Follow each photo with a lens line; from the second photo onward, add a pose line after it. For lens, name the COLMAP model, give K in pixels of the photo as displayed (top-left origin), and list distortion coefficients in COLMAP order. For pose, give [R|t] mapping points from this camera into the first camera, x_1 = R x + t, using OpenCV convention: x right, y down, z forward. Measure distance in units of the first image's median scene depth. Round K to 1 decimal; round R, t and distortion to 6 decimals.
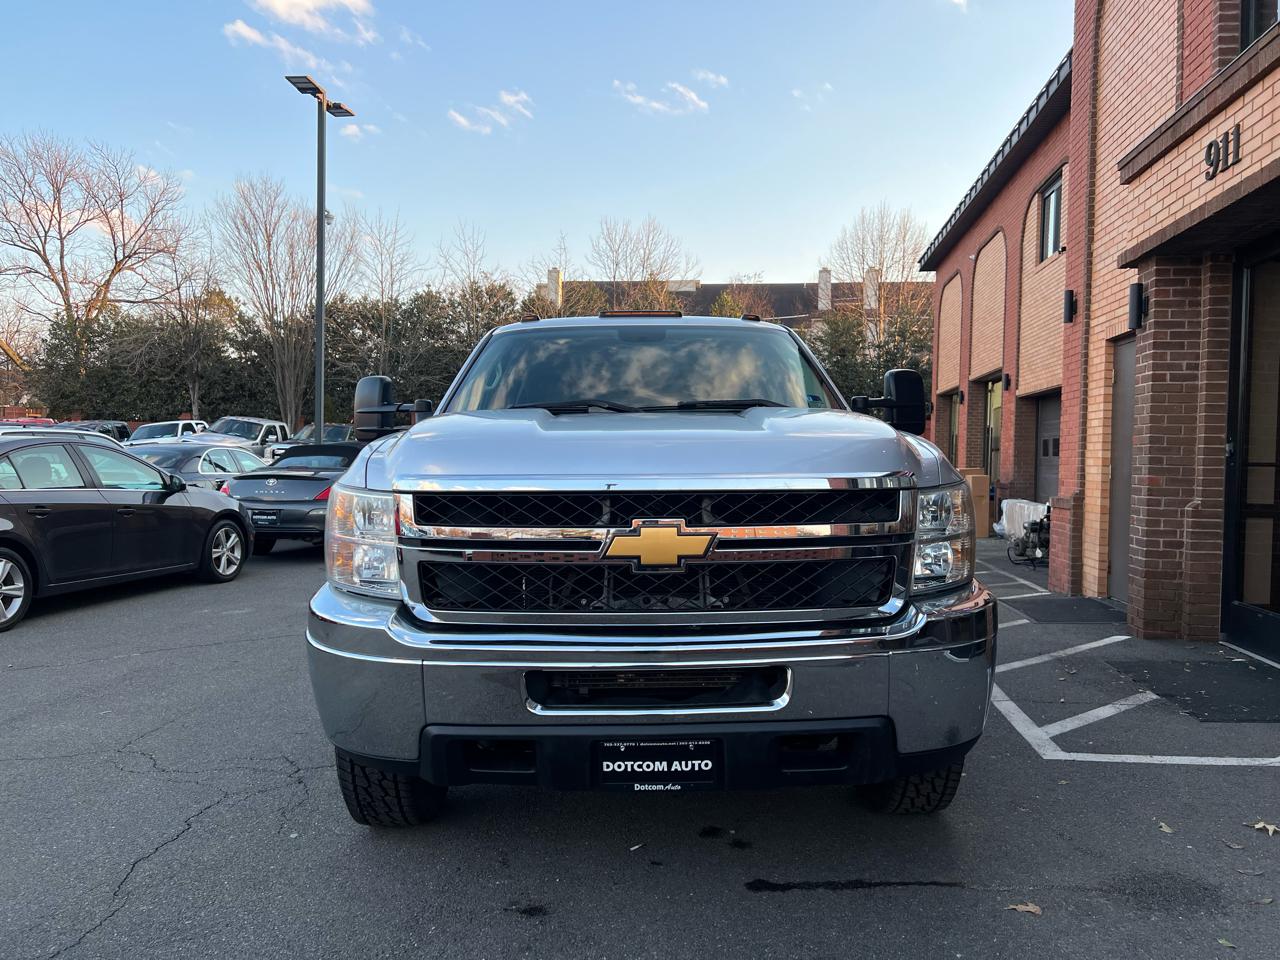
lens RADIAL K [[960.7, 0, 643.6], [0, 960.7, 483.1], [0, 0, 1]] dist [0.053712, -0.059206]
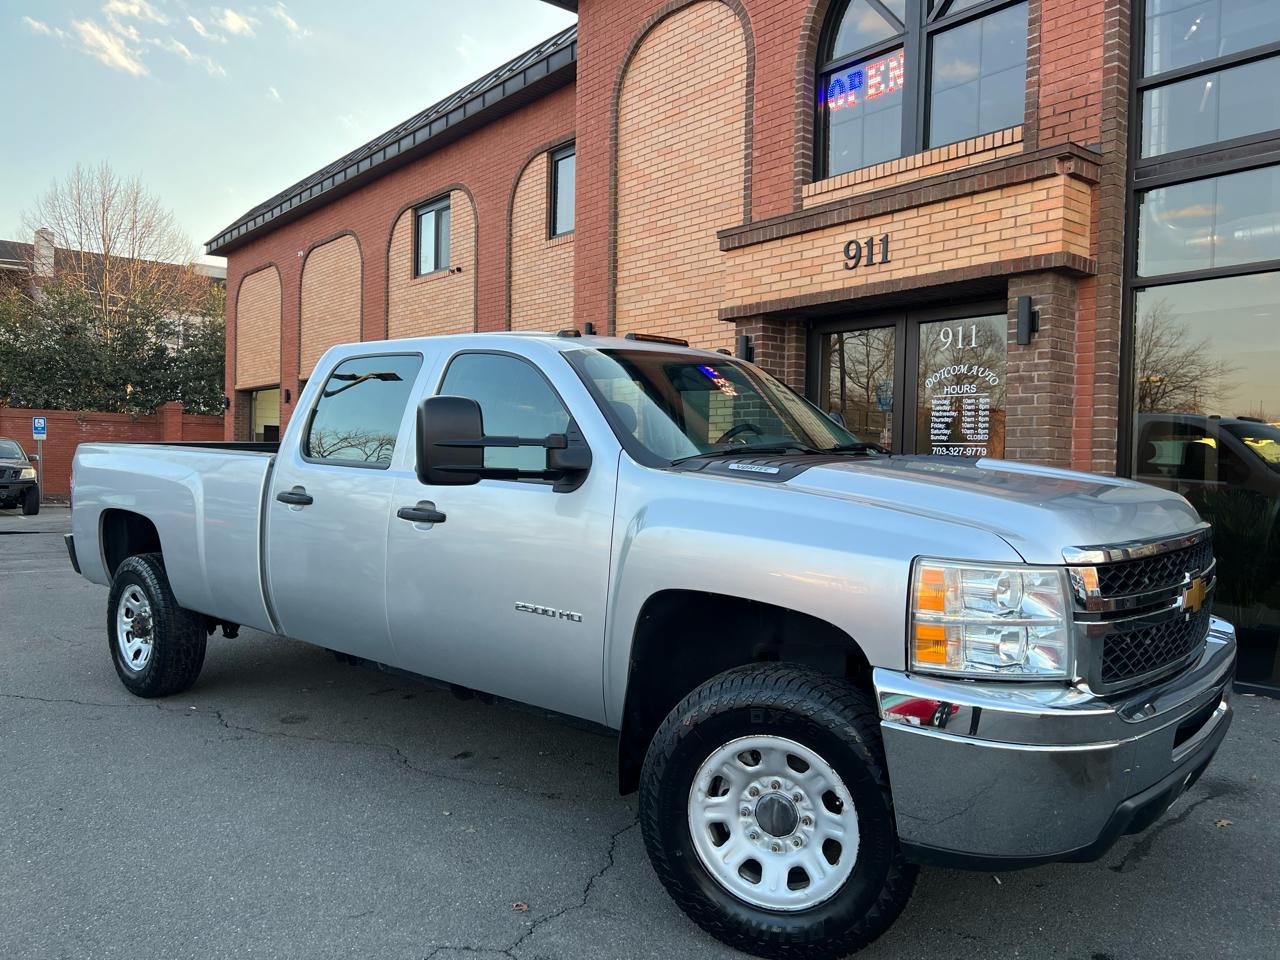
lens RADIAL K [[960.7, 0, 643.0], [0, 960.7, 486.8], [0, 0, 1]] dist [0.053712, -0.059206]
pose [[0.673479, -0.019973, 0.738937, -0.487862], [0.010941, 0.999795, 0.017052, -0.034765], [-0.739126, -0.003399, 0.673559, 0.269097]]
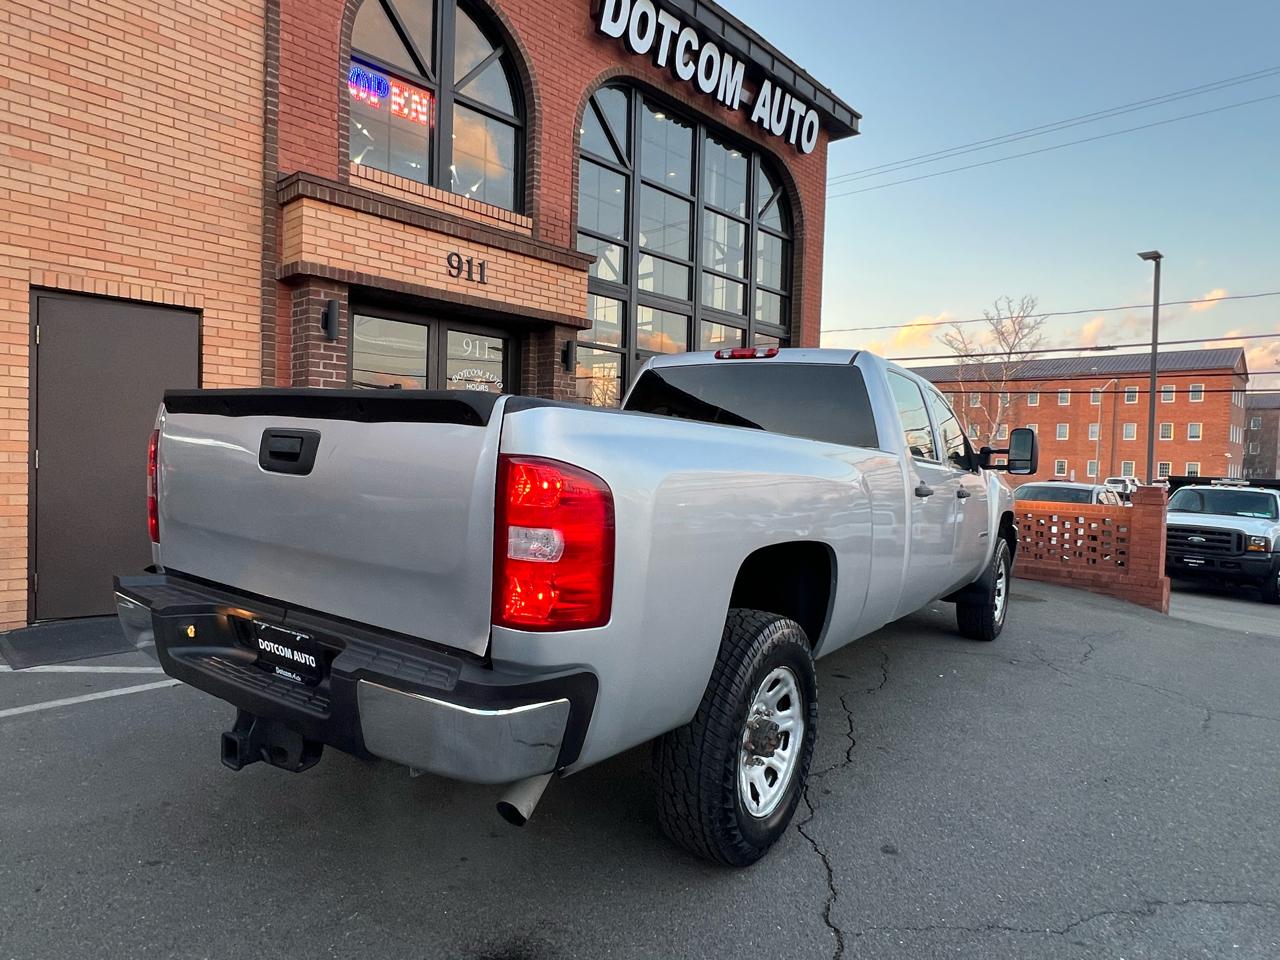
lens RADIAL K [[768.9, 0, 632.7], [0, 768.9, 484.4], [0, 0, 1]] dist [-0.000354, -0.000801]
pose [[-0.808162, -0.059791, 0.585918, -0.325486], [-0.028272, 0.997625, 0.062809, -0.055434], [-0.588282, 0.034195, -0.807933, 1.533314]]
